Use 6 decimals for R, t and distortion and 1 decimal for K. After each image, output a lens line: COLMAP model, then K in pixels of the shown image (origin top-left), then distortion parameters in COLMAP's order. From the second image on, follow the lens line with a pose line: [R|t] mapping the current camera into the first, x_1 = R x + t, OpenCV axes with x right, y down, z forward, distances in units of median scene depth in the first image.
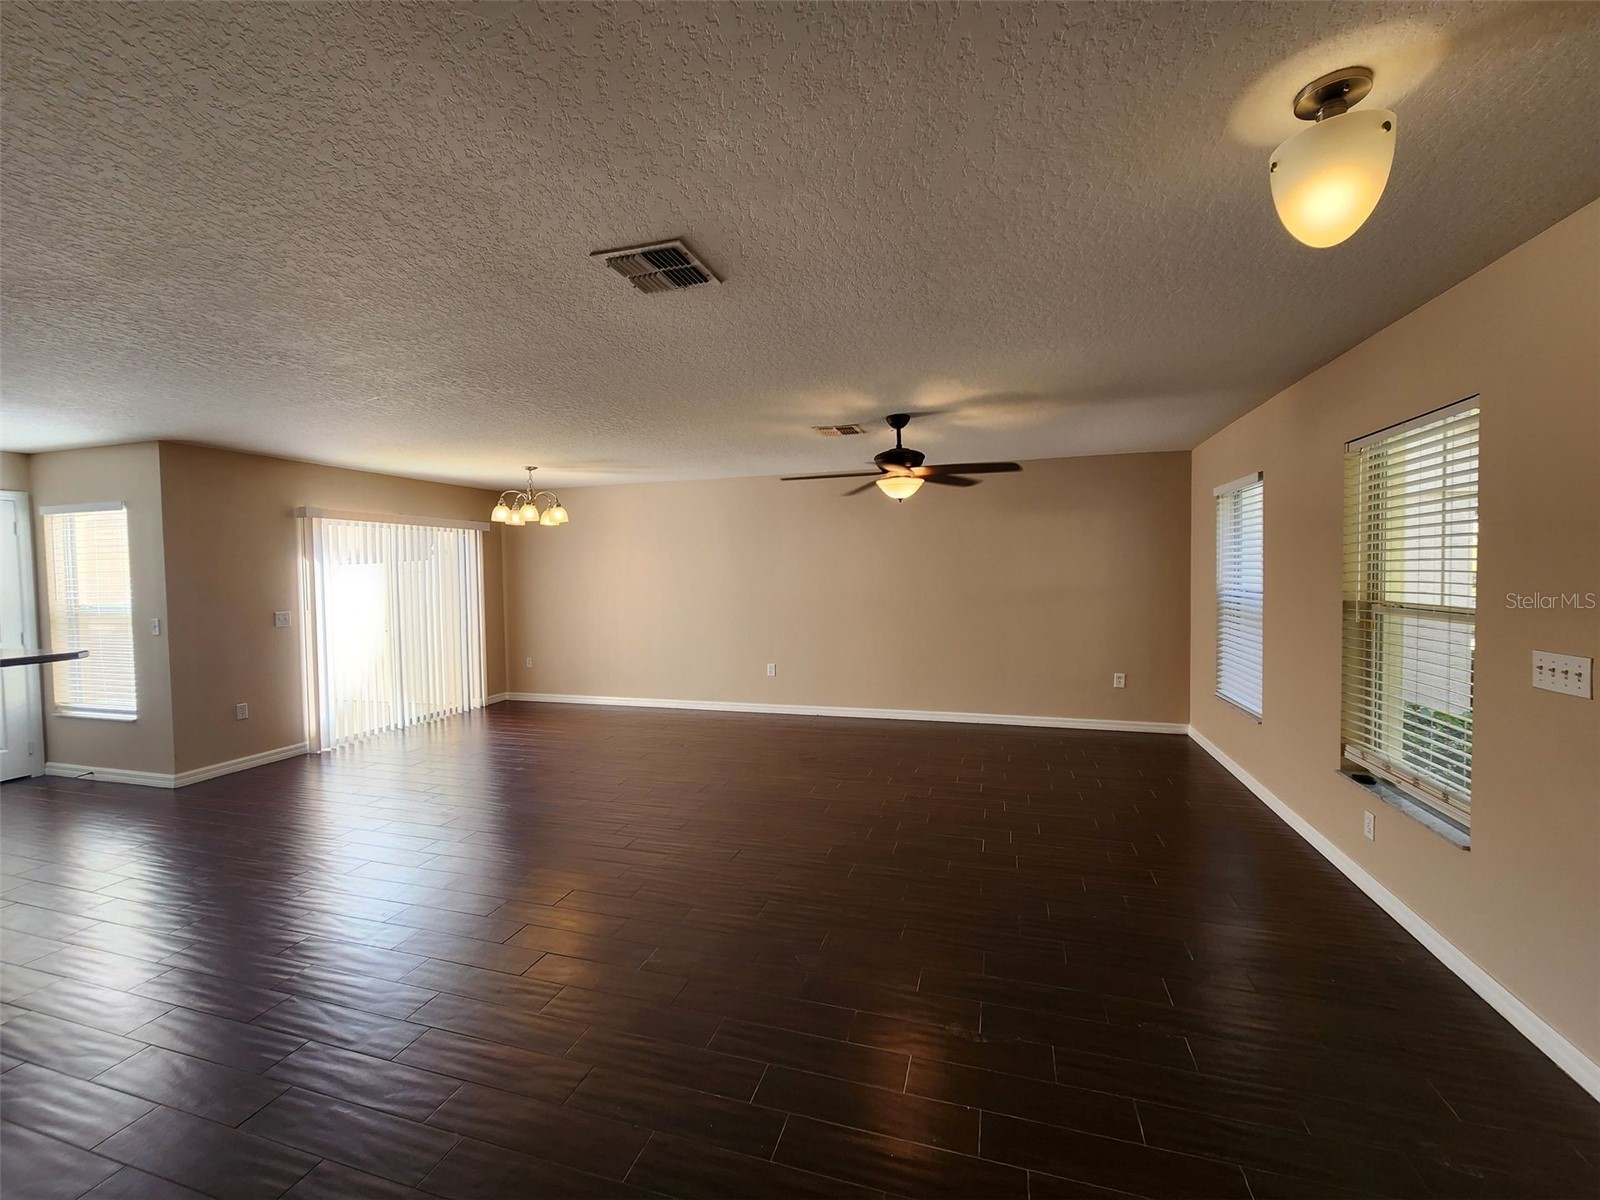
lens RADIAL K [[656.0, 0, 800.6], [0, 656.0, 594.4], [0, 0, 1]] dist [-0.001667, -0.000461]
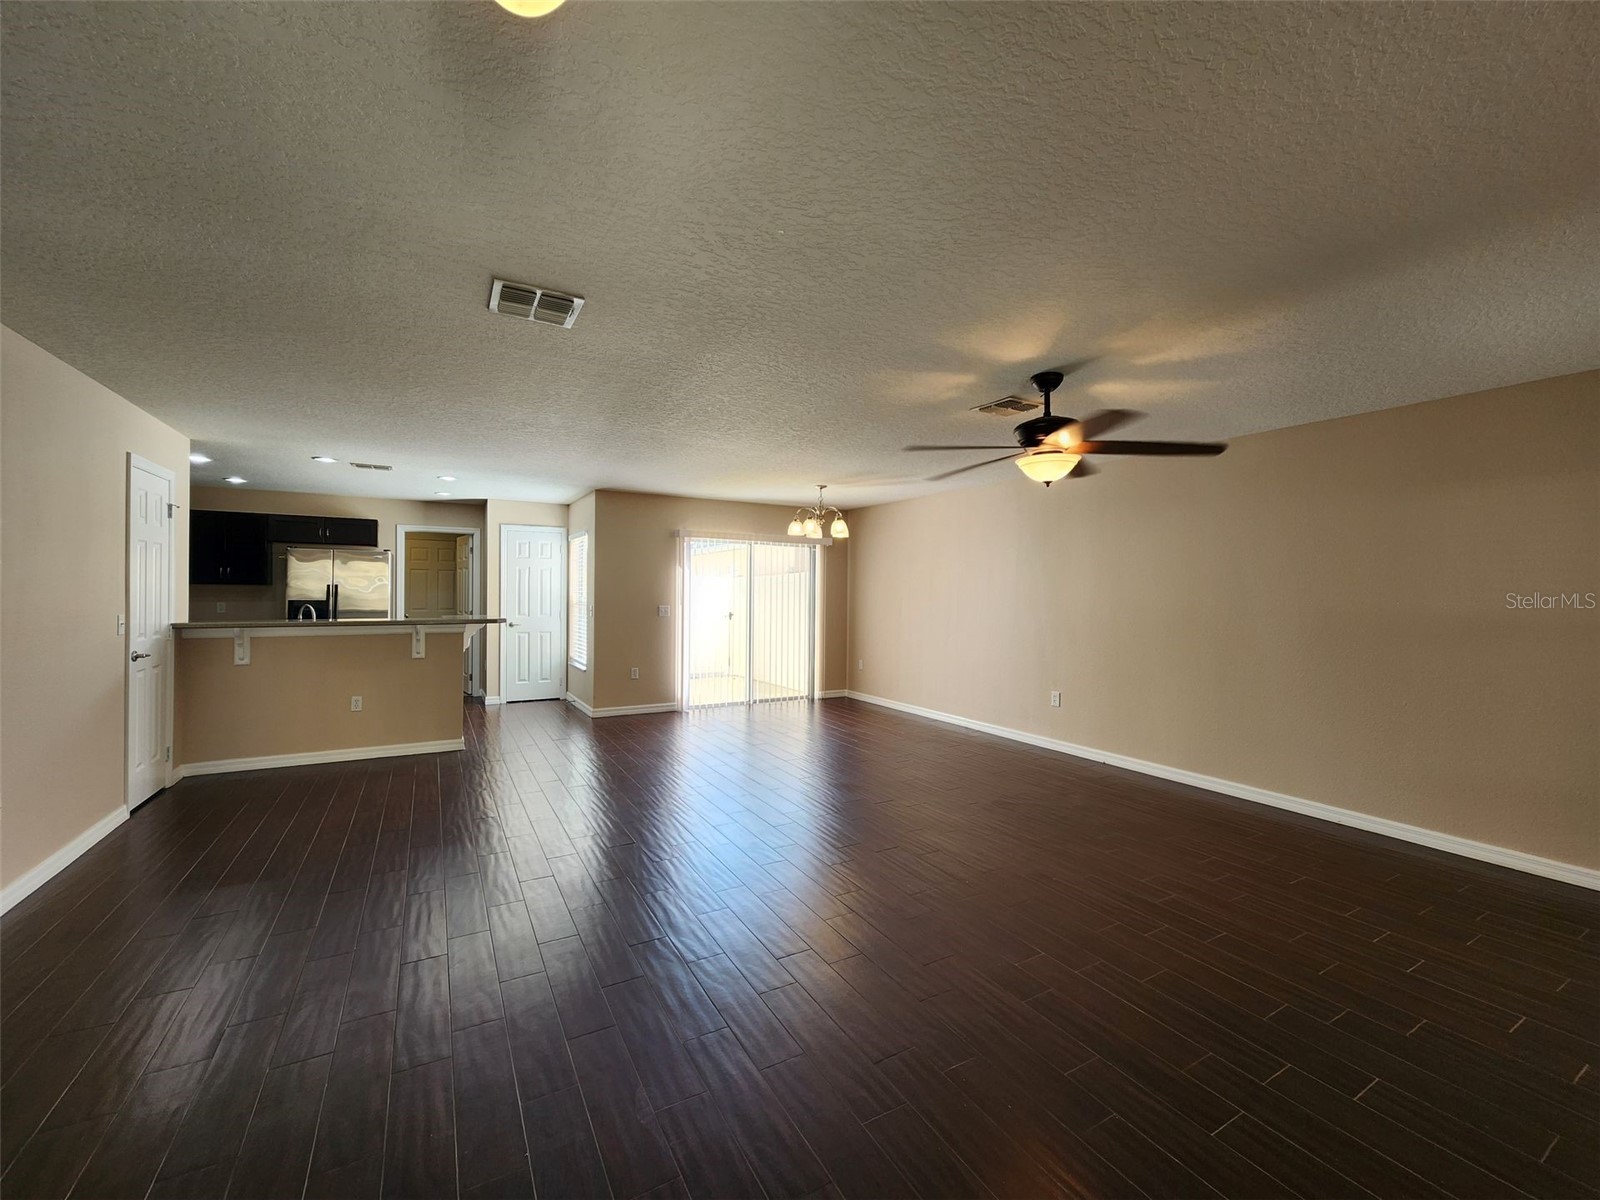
lens RADIAL K [[656.0, 0, 800.6], [0, 656.0, 594.4], [0, 0, 1]] dist [-0.001667, -0.000461]
pose [[0.722673, 0.024390, -0.690760, 0.363419], [-0.045685, 0.998877, -0.012526, 0.007089], [0.689679, 0.040610, 0.722976, 0.187893]]
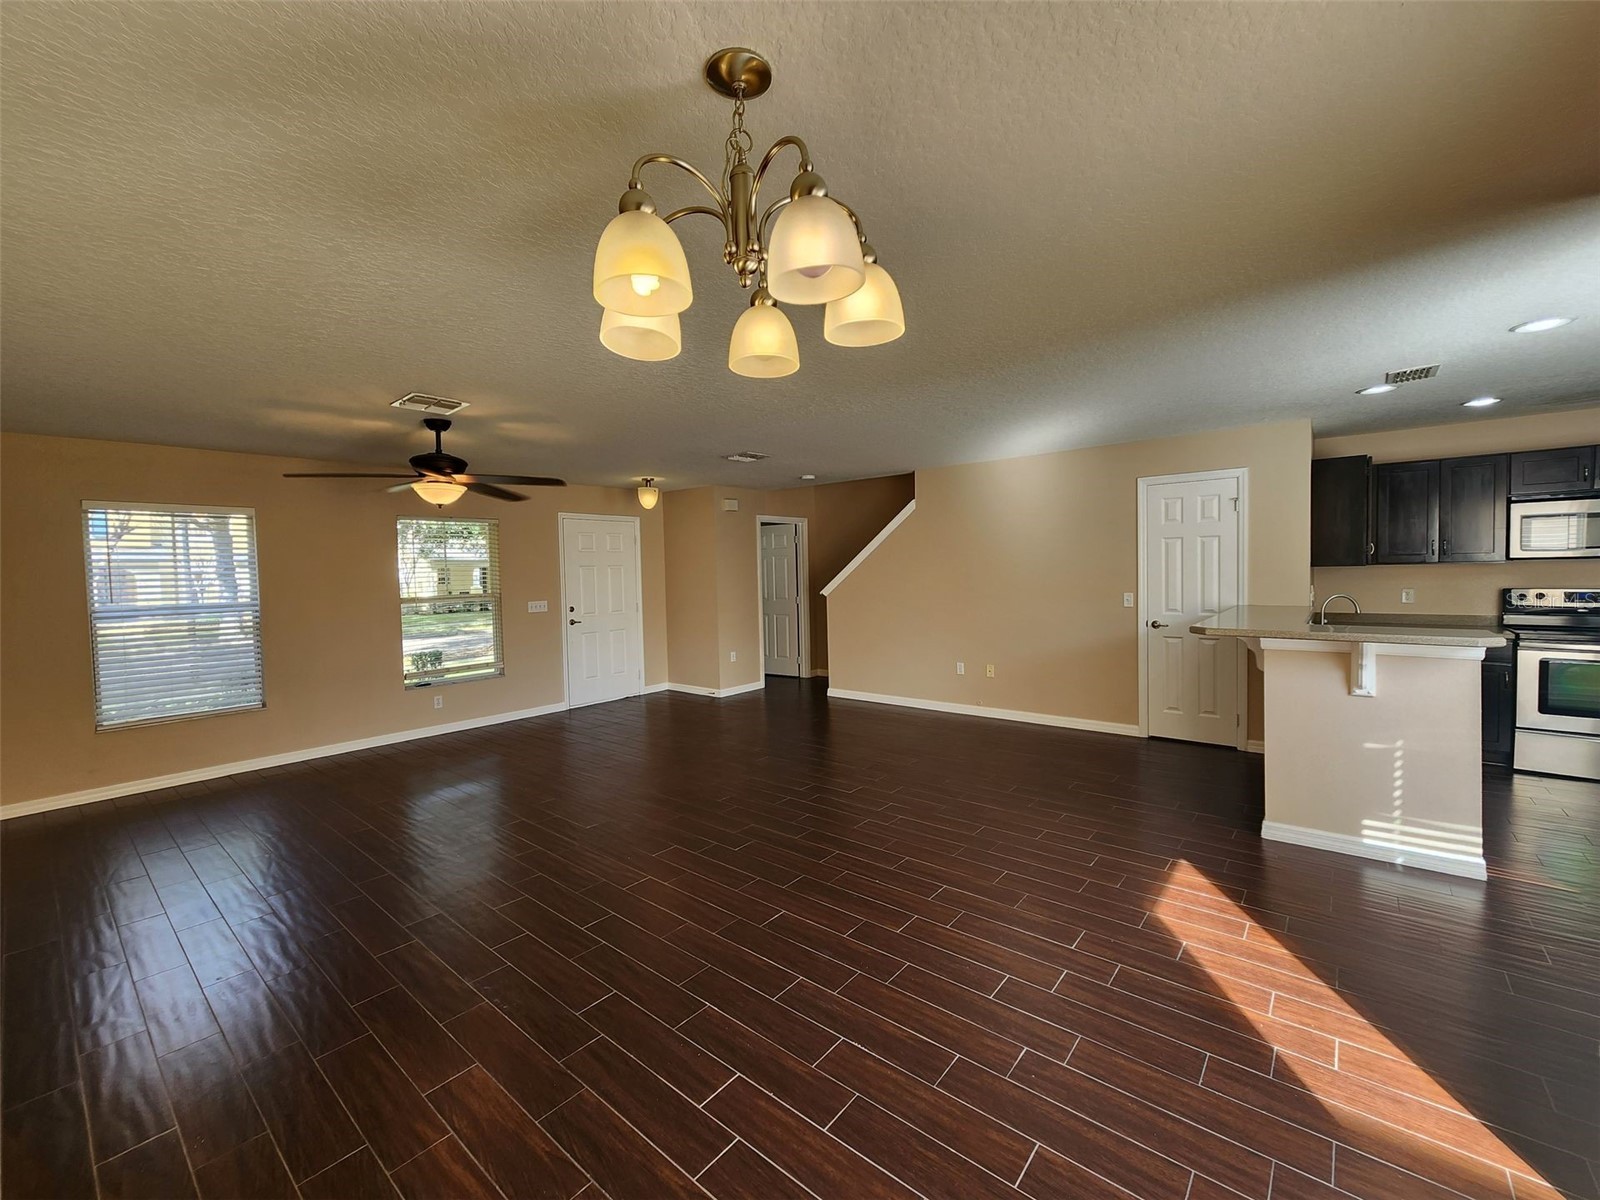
lens RADIAL K [[656.0, 0, 800.6], [0, 656.0, 594.4], [0, 0, 1]] dist [-0.001667, -0.000461]
pose [[-0.919019, 0.024907, 0.393425, -0.548583], [0.055055, 0.996331, 0.065529, -0.037988], [-0.390349, 0.081882, -0.917019, 1.292851]]
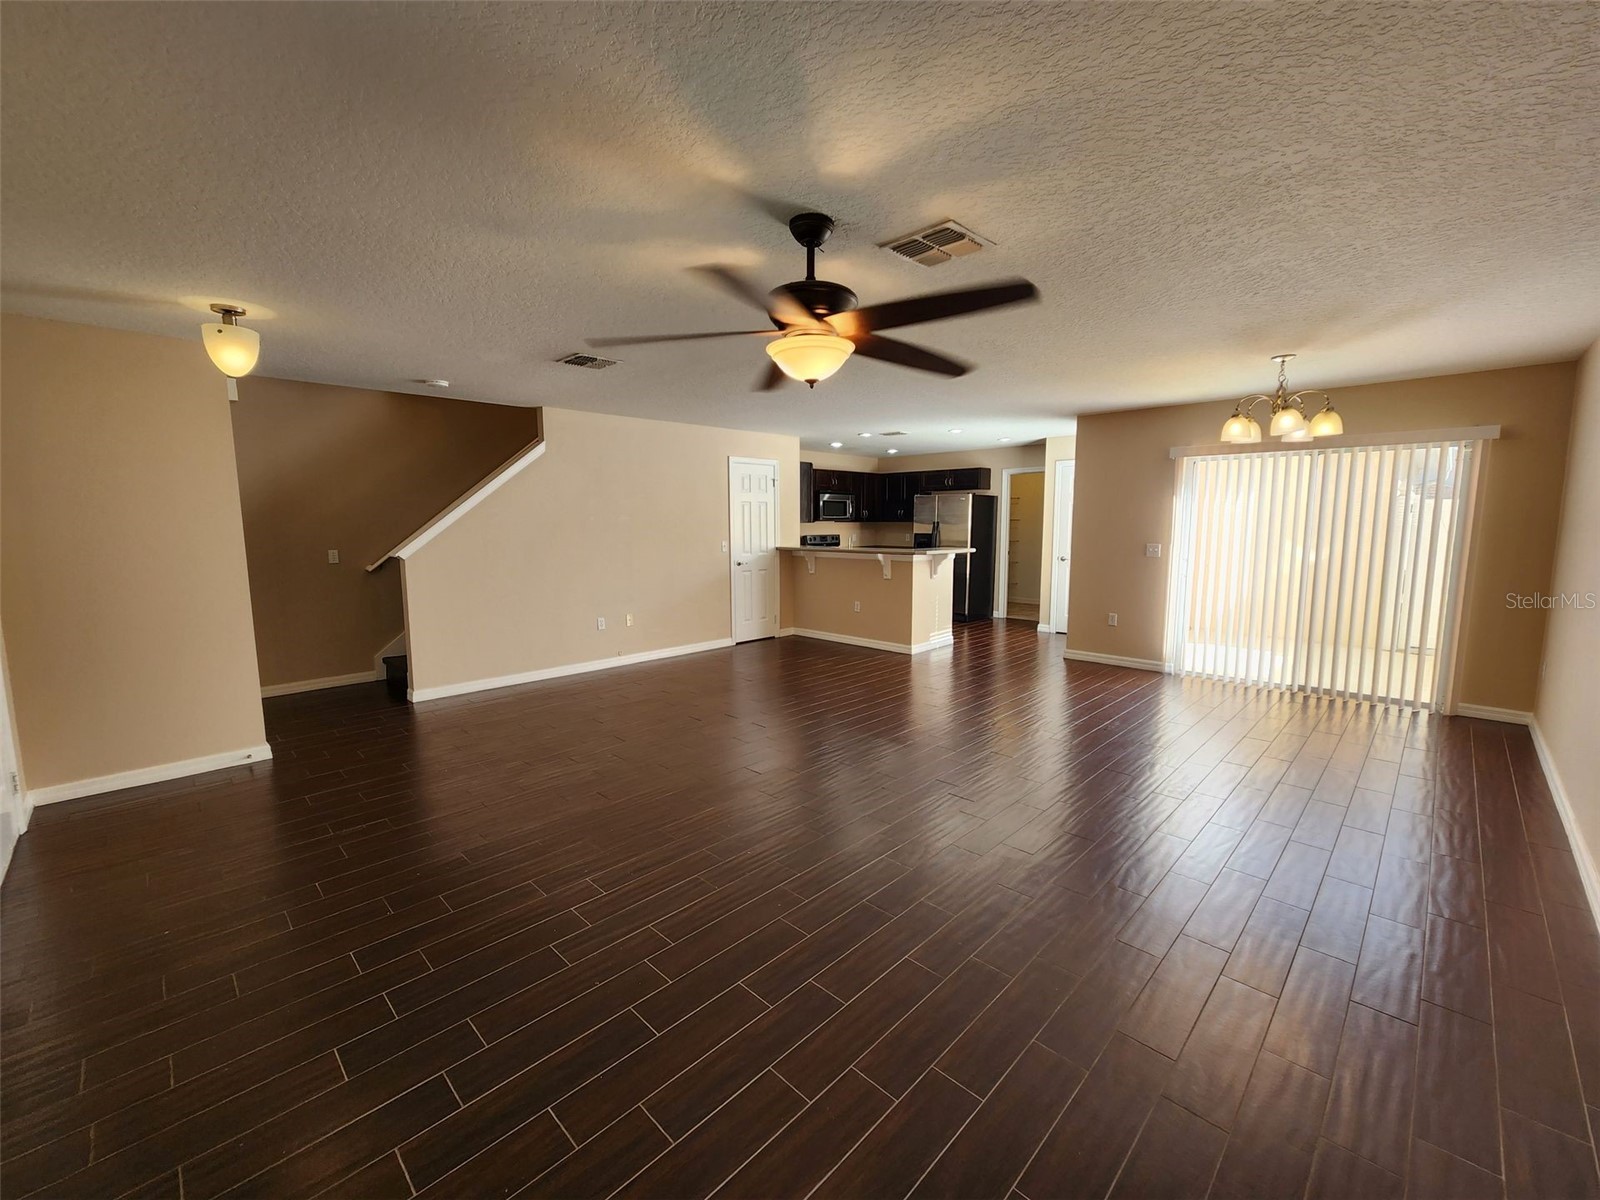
lens RADIAL K [[656.0, 0, 800.6], [0, 656.0, 594.4], [0, 0, 1]] dist [-0.001667, -0.000461]
pose [[-0.464802, 0.119156, -0.877360, 0.493112], [-0.020780, 0.989162, 0.145348, -0.037910], [0.885171, 0.085789, -0.457289, 0.948491]]
